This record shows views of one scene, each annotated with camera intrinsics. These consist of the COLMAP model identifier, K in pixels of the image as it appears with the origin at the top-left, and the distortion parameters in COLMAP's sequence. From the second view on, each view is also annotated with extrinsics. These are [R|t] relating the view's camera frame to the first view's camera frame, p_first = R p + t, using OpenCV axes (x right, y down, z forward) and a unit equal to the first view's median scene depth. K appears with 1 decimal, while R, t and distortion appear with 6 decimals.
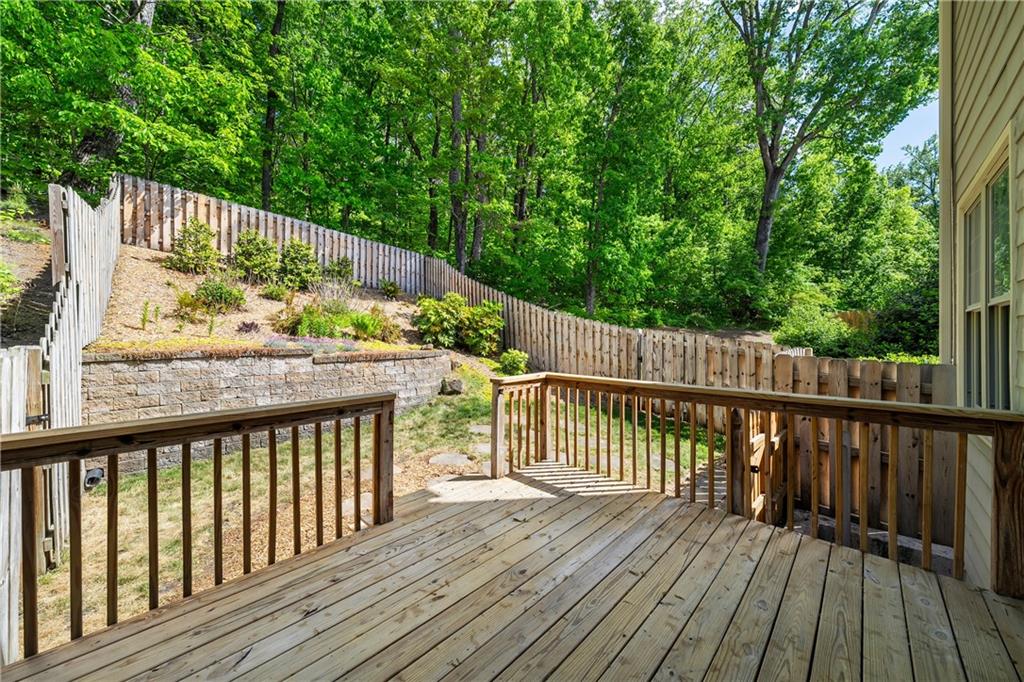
lens RADIAL K [[364.7, 0, 514.8], [0, 364.7, 339.8], [0, 0, 1]] dist [0.000893, 0.000090]
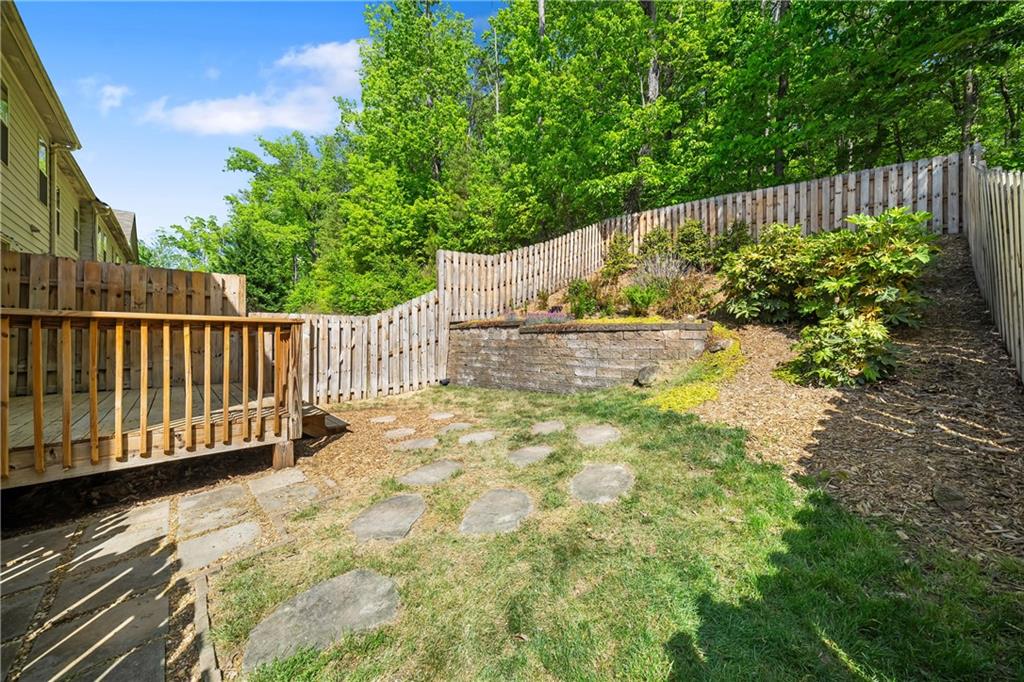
lens RADIAL K [[339.9, 0, 513.7], [0, 339.9, 339.4], [0, 0, 1]] dist [-0.011865, 0.000030]
pose [[-0.013495, 0.004308, -0.999900, 0.500620], [-0.008398, 0.999955, 0.004421, 0.069542], [0.999874, 0.008457, -0.013459, 0.851504]]
